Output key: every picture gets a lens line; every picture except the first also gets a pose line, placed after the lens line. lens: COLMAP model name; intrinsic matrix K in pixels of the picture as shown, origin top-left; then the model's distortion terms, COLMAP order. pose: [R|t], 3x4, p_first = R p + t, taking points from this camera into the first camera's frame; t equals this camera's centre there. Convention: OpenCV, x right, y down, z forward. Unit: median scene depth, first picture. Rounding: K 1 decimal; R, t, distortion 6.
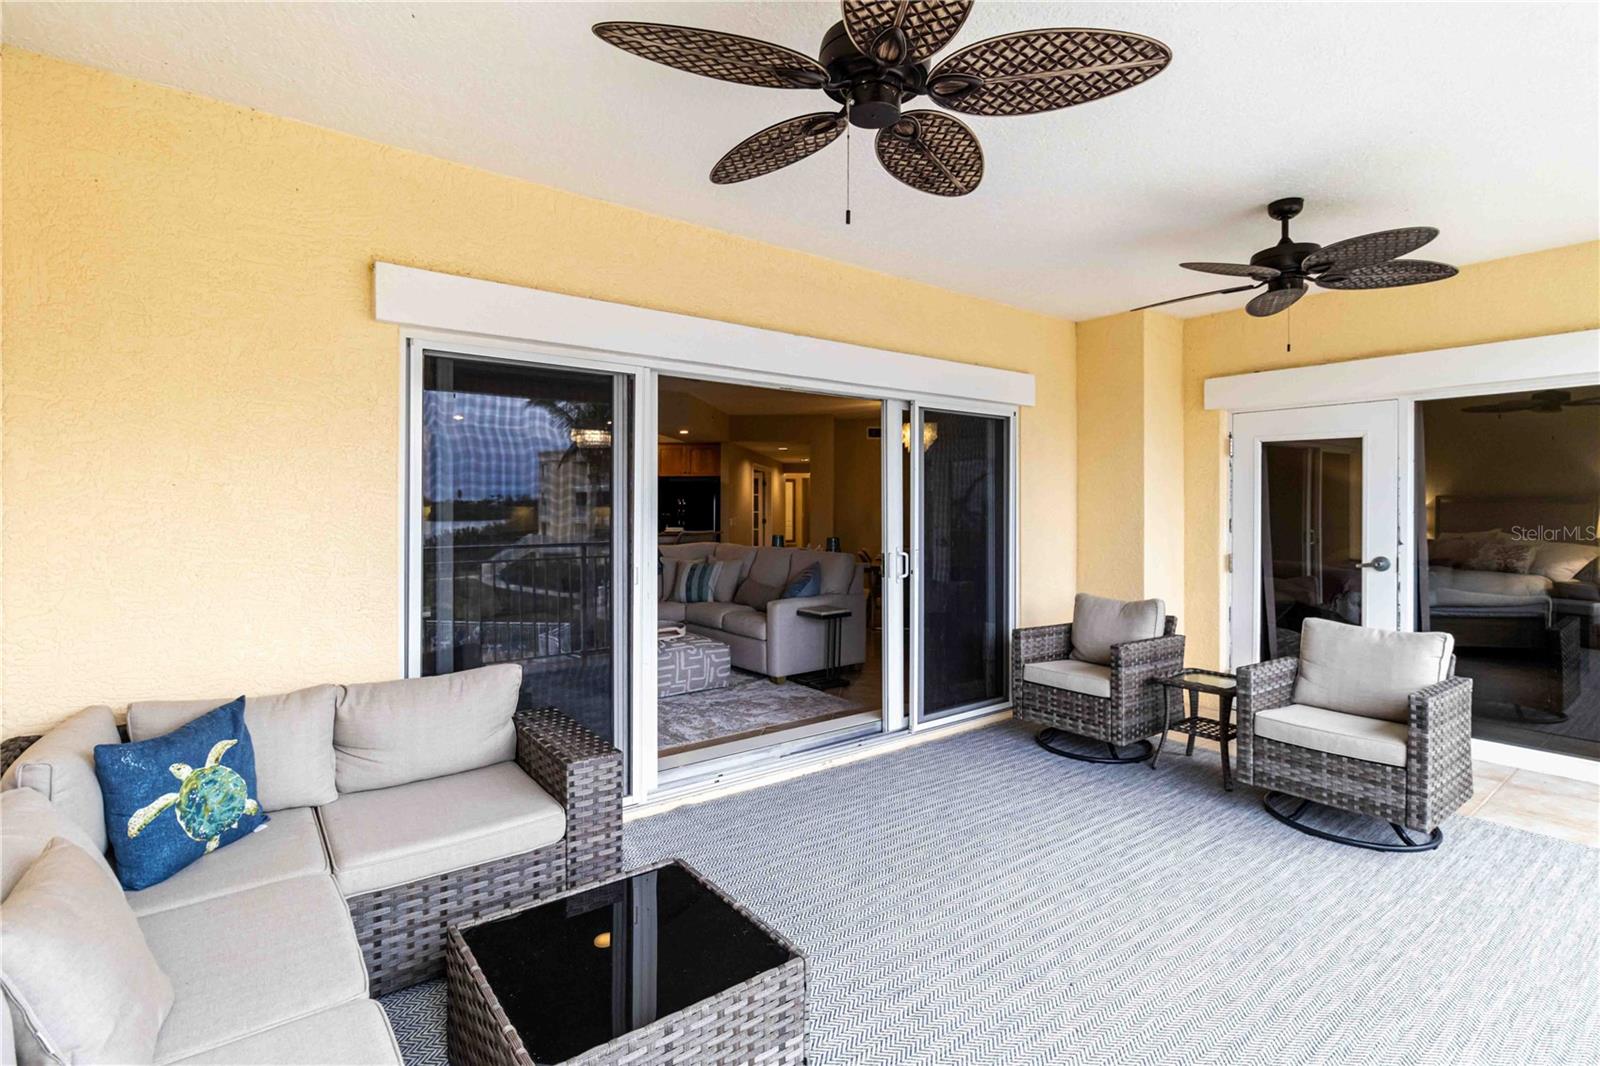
lens RADIAL K [[770.3, 0, 794.8], [0, 770.3, 508.7], [0, 0, 1]] dist [0.002483, 0.001240]
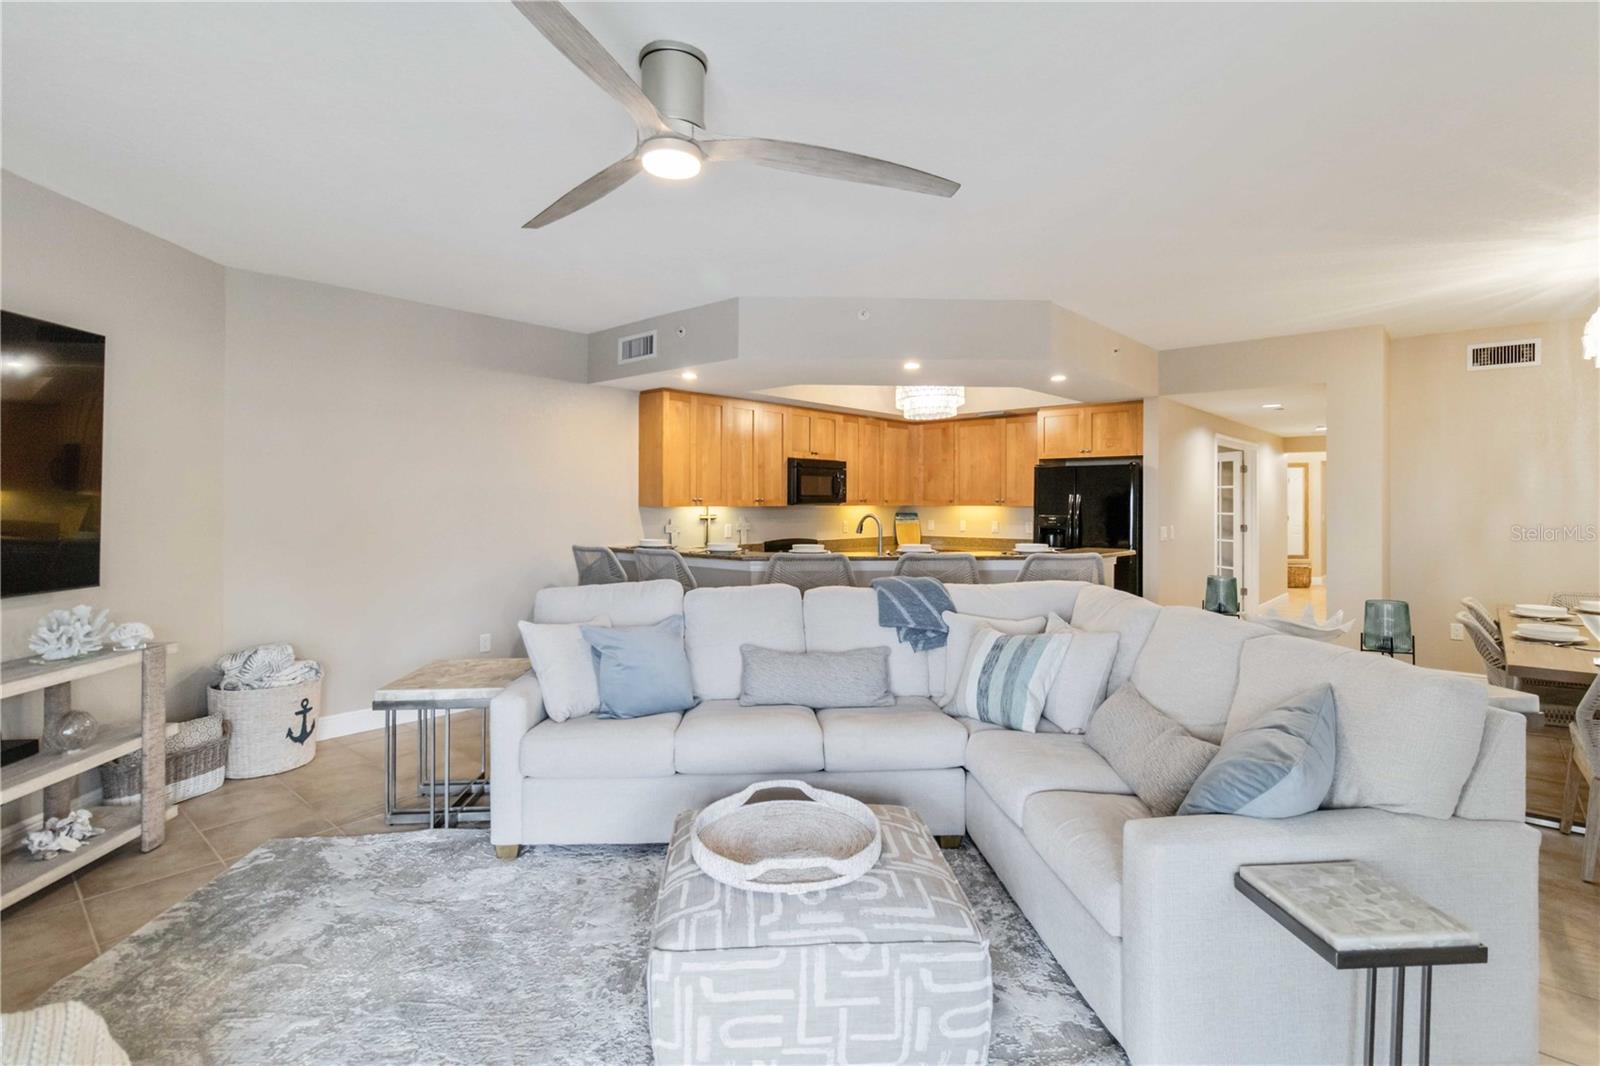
lens RADIAL K [[770.3, 0, 794.8], [0, 770.3, 508.7], [0, 0, 1]] dist [0.002483, 0.001240]
pose [[0.827341, 0.002810, -0.561694, 0.015596], [-0.000587, 0.999991, 0.004139, -0.003226], [0.561700, -0.003094, 0.827335, 0.360942]]
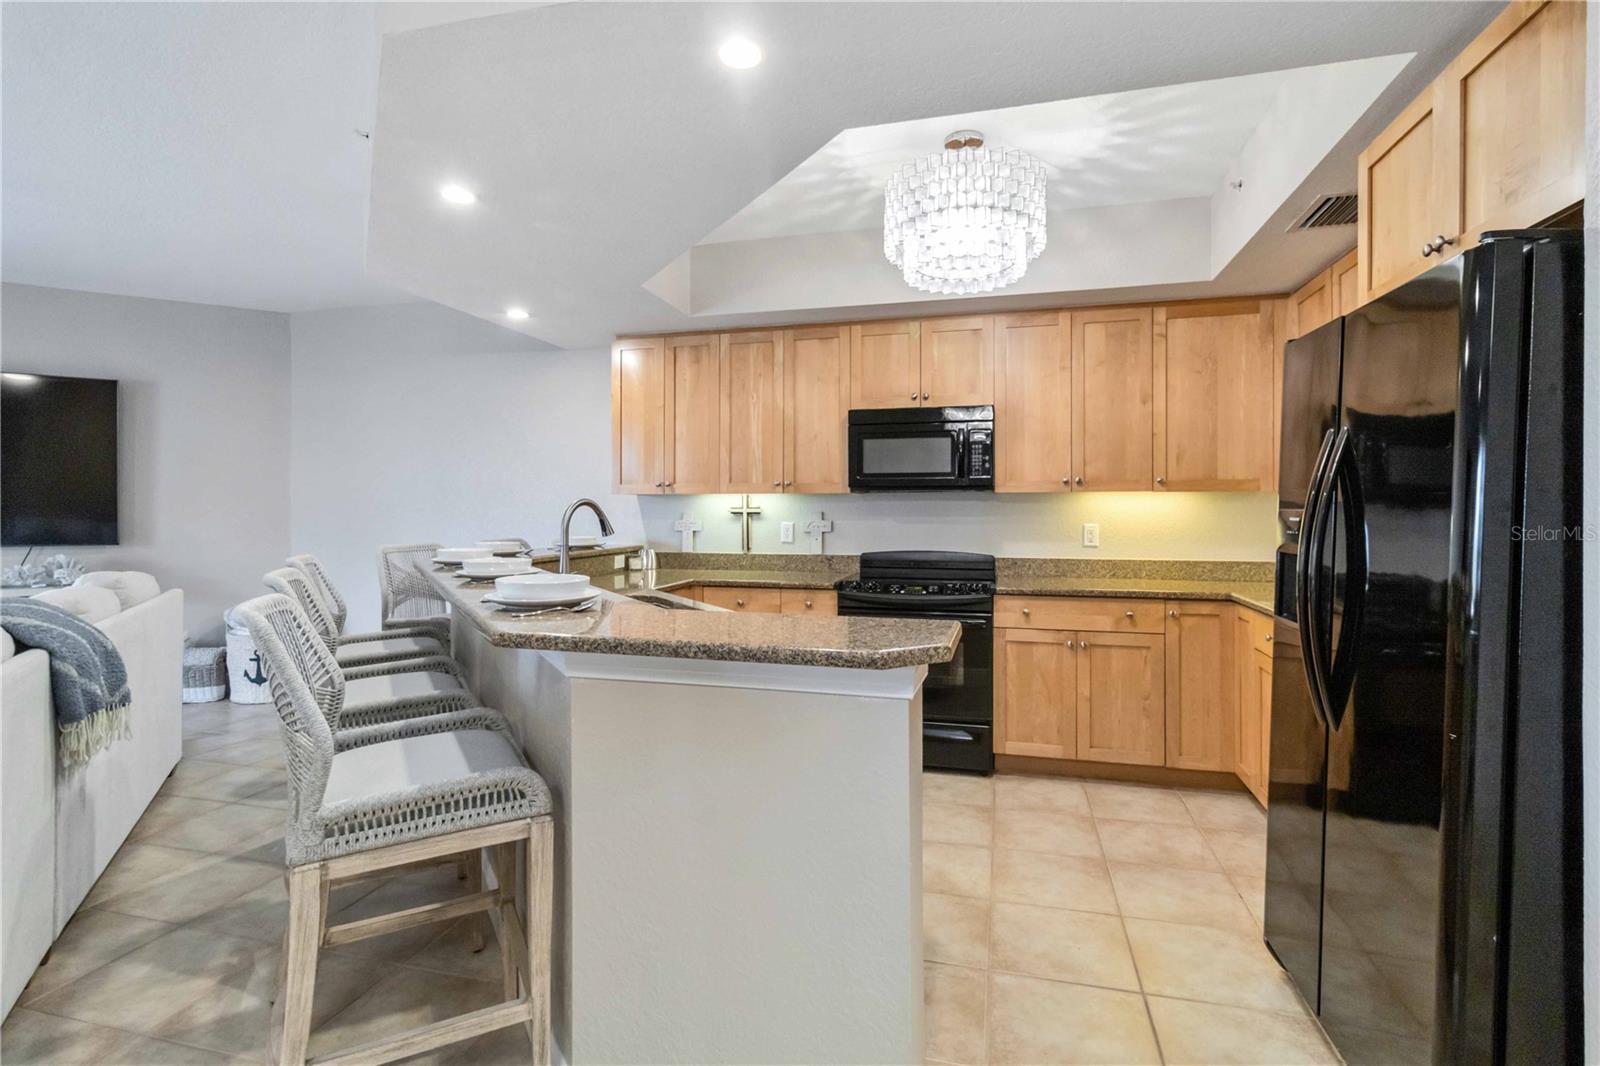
lens RADIAL K [[770.3, 0, 794.8], [0, 770.3, 508.7], [0, 0, 1]] dist [0.002483, 0.001240]
pose [[-0.137979, 0.022617, -0.990177, 0.021813], [0.001566, 0.999743, 0.022617, -0.004054], [0.990434, 0.001570, -0.137979, 0.866559]]
